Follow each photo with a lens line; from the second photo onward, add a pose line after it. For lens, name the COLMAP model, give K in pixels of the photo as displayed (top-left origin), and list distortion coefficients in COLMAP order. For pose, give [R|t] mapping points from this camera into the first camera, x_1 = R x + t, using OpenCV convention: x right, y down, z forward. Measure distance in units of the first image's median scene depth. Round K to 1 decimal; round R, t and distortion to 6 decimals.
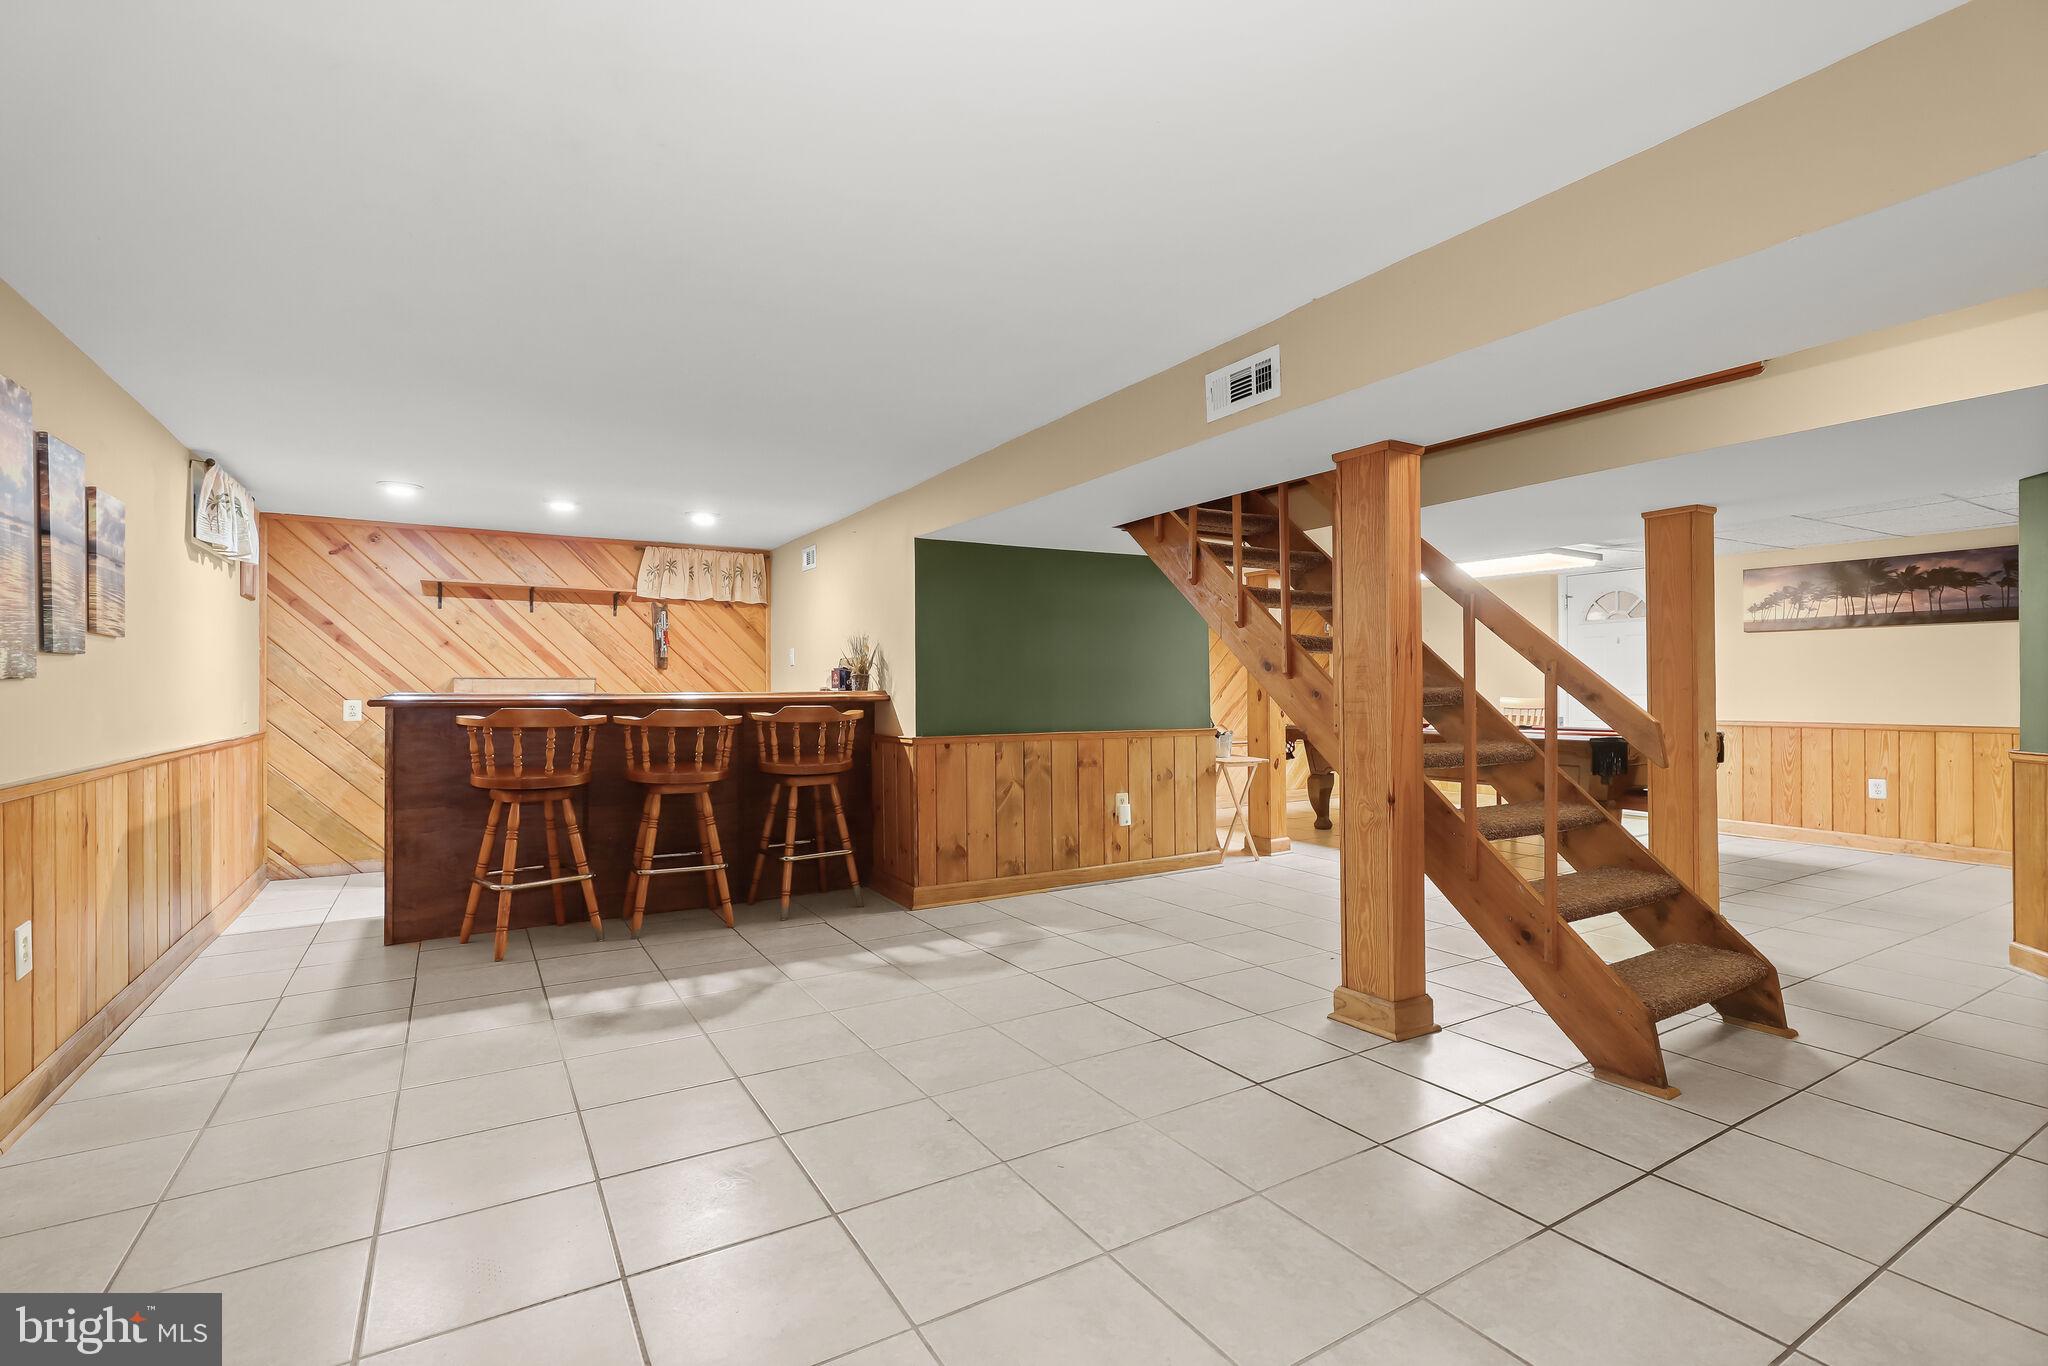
lens RADIAL K [[920.8, 0, 1024.0], [0, 920.8, 683.0], [0, 0, 1]] dist [0.000455, 0.000316]
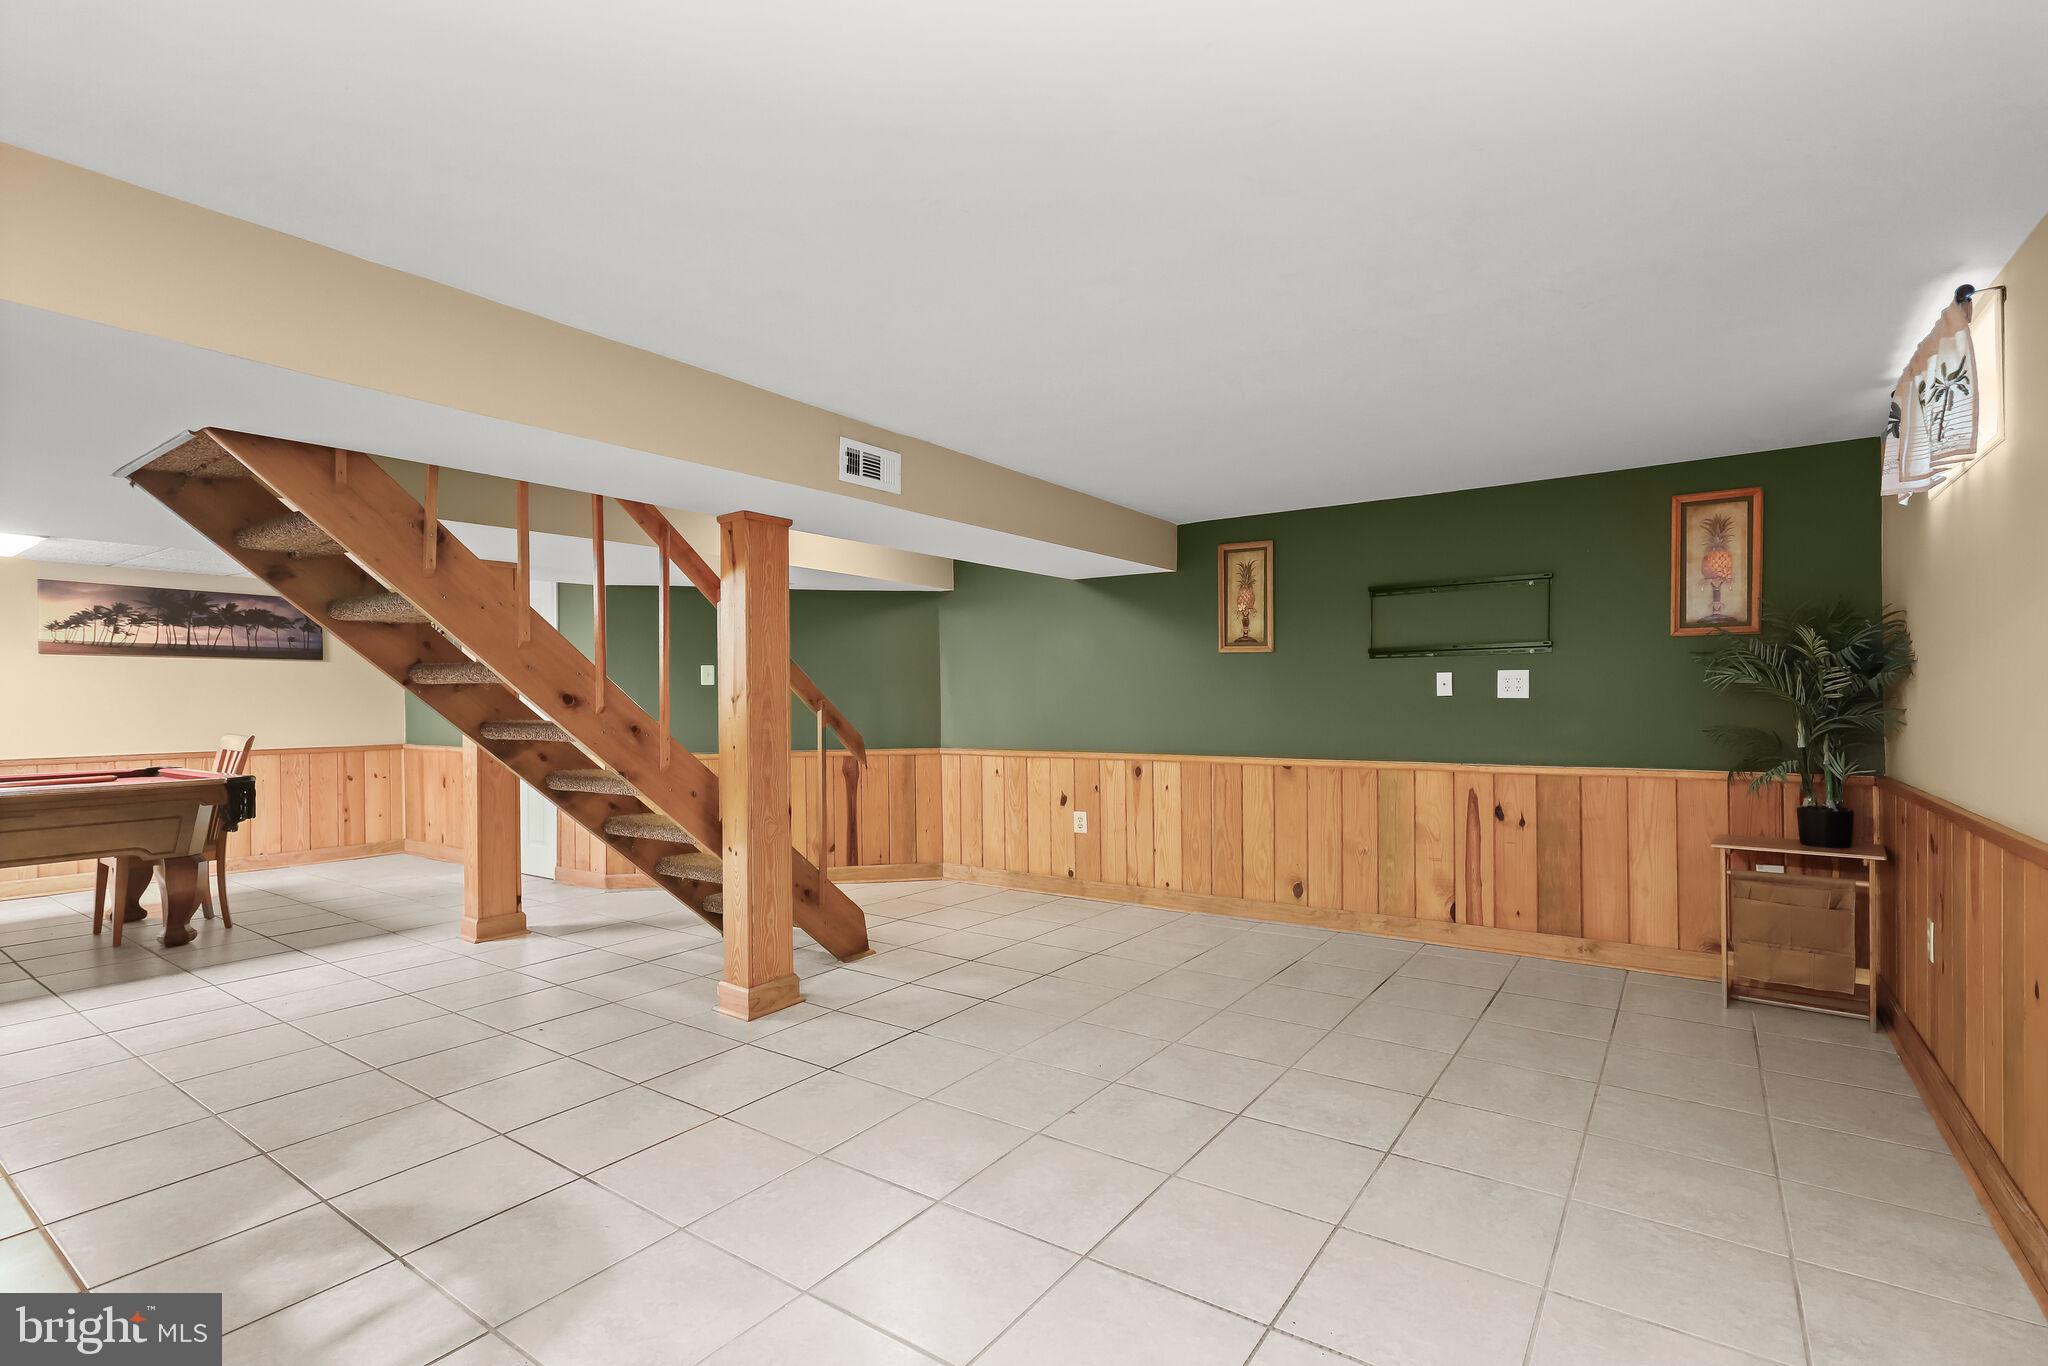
lens RADIAL K [[952.9, 0, 1036.9], [0, 952.9, 693.5], [0, 0, 1]] dist [-0.001051, 0.000563]
pose [[-0.402829, 0.009798, 0.915223, -0.429758], [0.001956, 0.999950, -0.009844, -0.008561], [-0.915273, -0.002175, -0.402827, 0.574935]]
